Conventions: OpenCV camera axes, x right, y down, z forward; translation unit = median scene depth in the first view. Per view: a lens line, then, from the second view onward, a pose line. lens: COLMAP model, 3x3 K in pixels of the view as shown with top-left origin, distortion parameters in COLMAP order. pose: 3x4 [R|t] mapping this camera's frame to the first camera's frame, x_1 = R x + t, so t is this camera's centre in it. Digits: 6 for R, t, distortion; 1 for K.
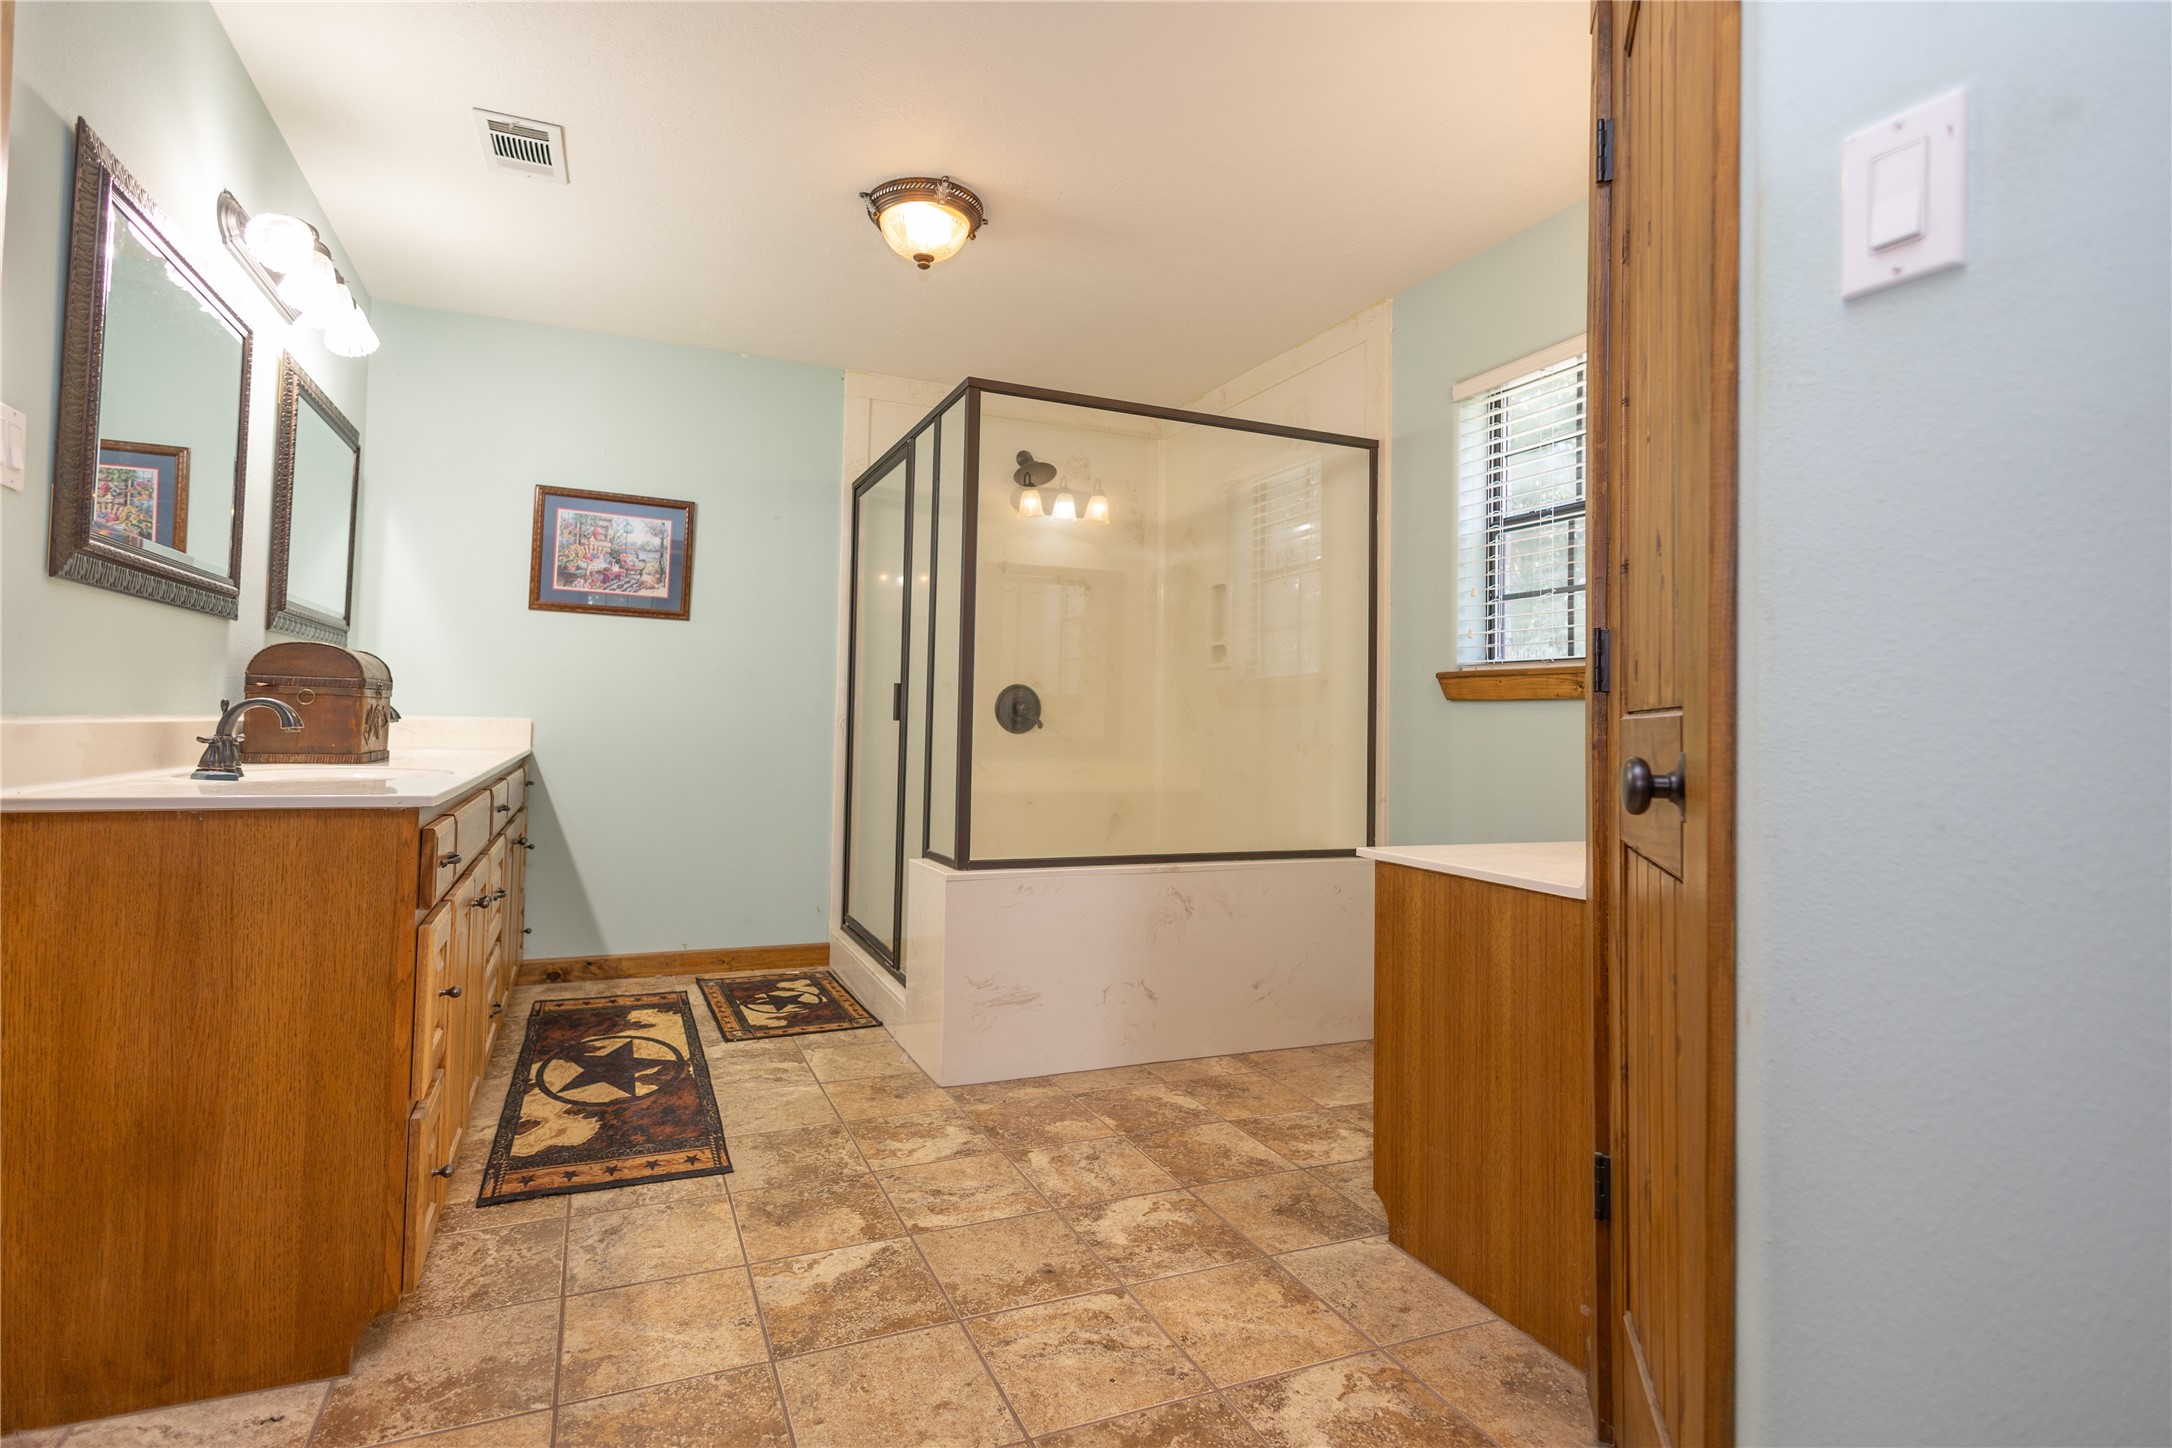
lens RADIAL K [[1039.7, 0, 1027.1], [0, 1039.7, 685.3], [0, 0, 1]] dist [0.002761, 0.000349]
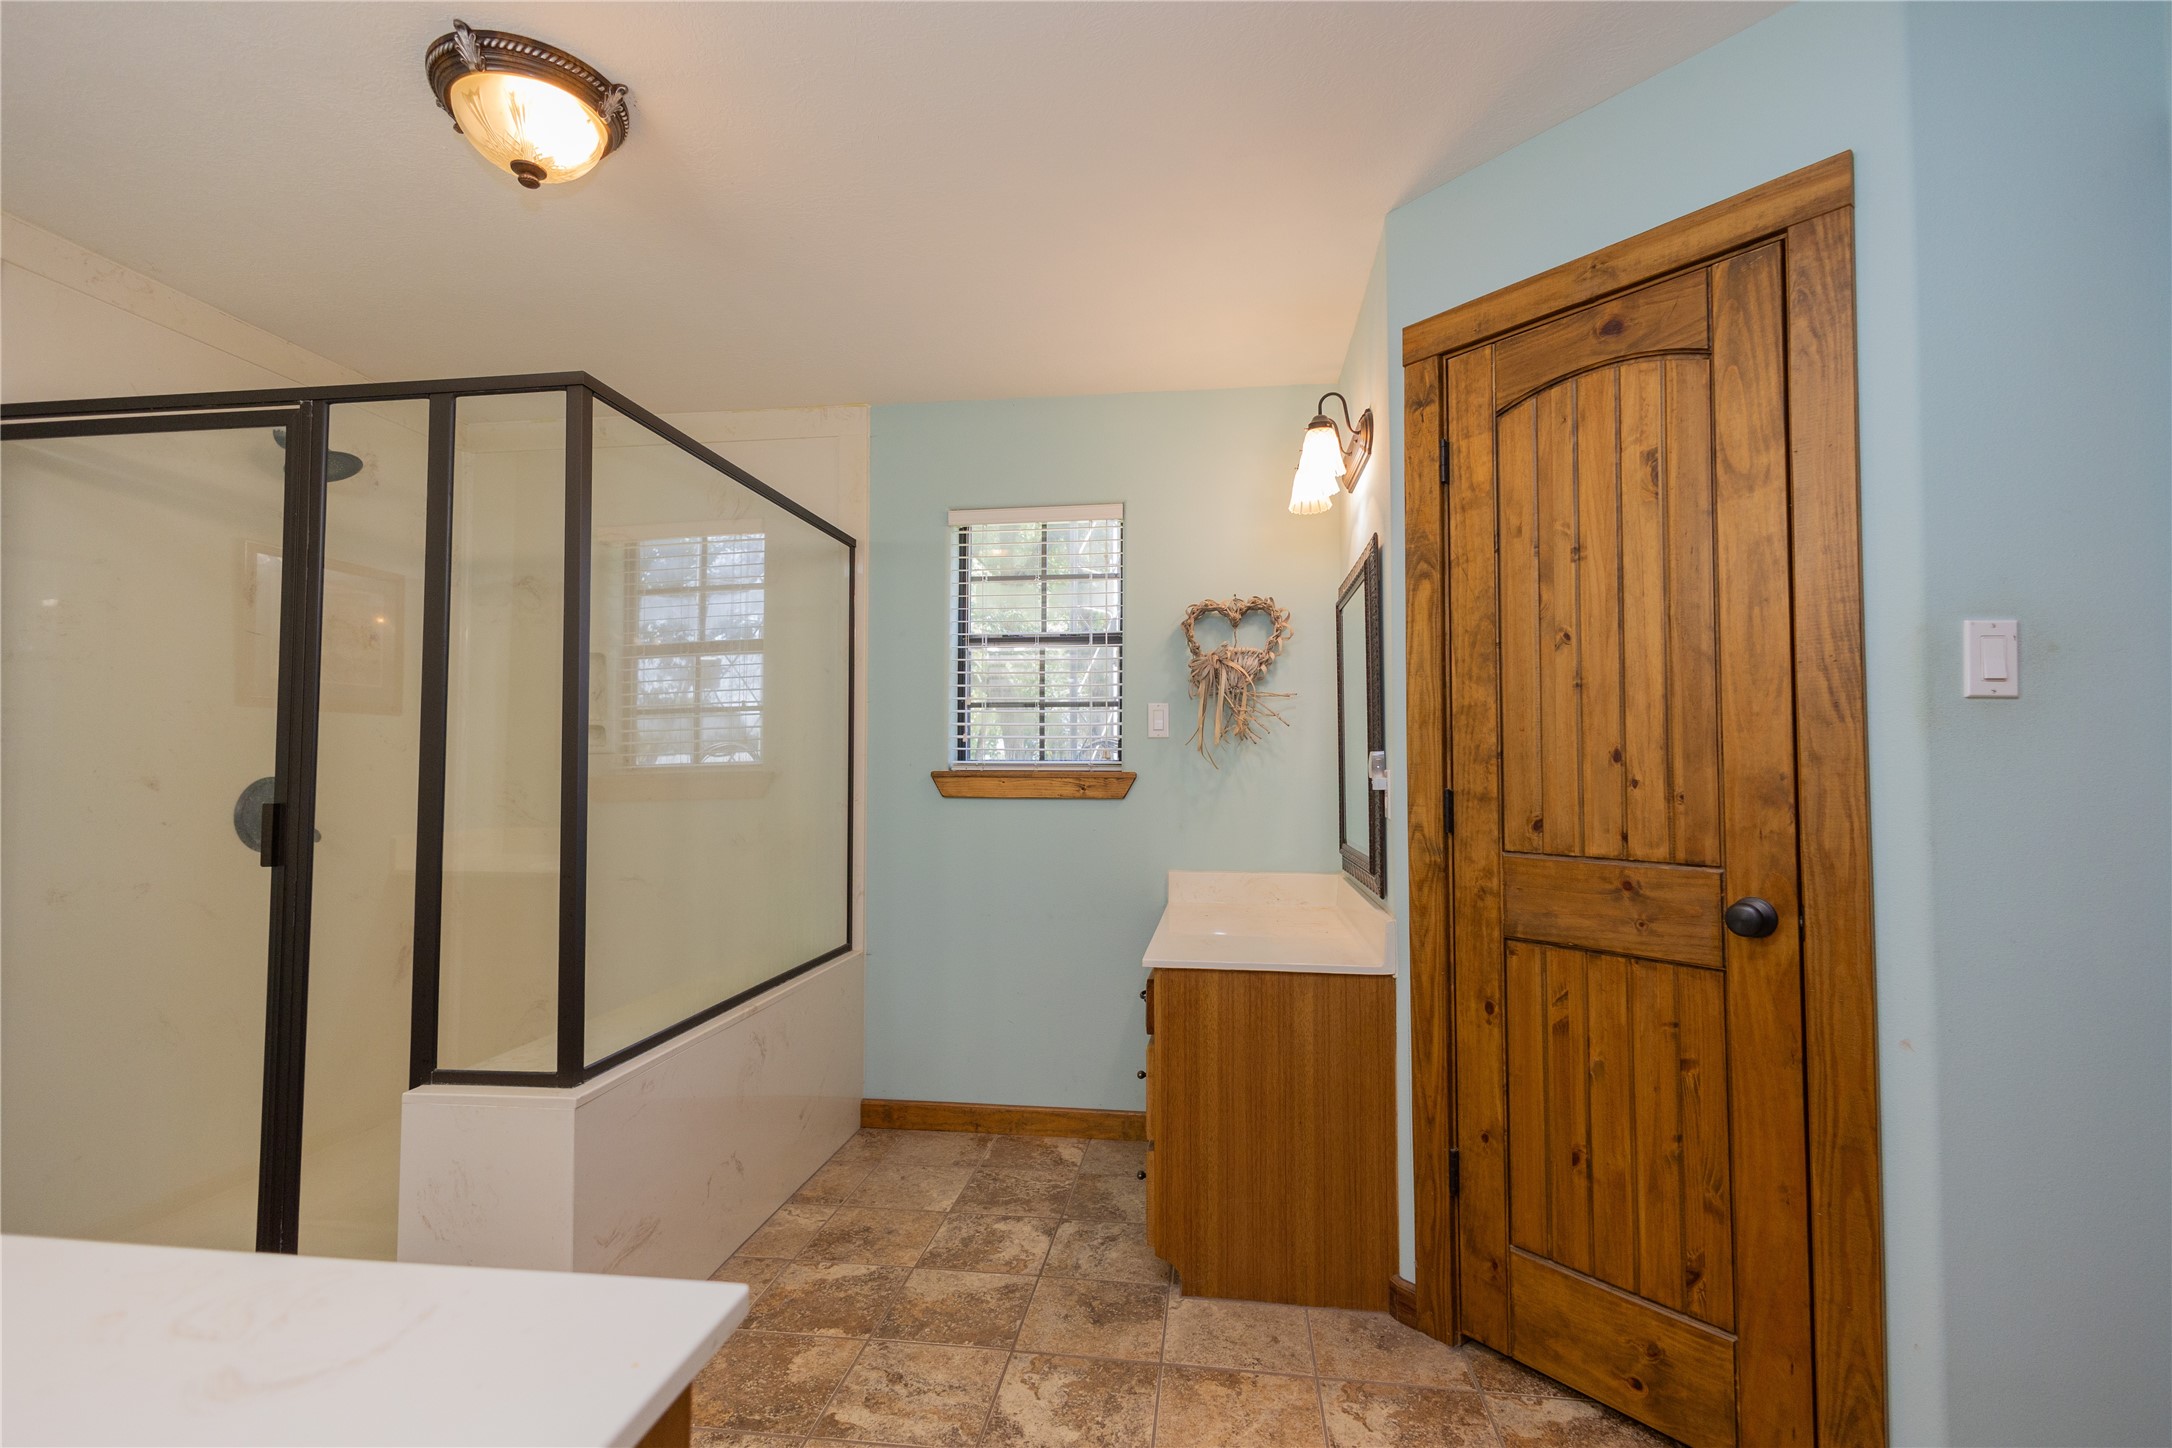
lens RADIAL K [[990.3, 0, 1086.0], [0, 990.3, 724.0], [0, 0, 1]] dist [0.004820, 0.000384]
pose [[0.502492, 0.016771, 0.864419, -0.554762], [-0.020898, 0.999755, -0.007248, -0.076493], [-0.864329, -0.014422, 0.502719, 0.452050]]
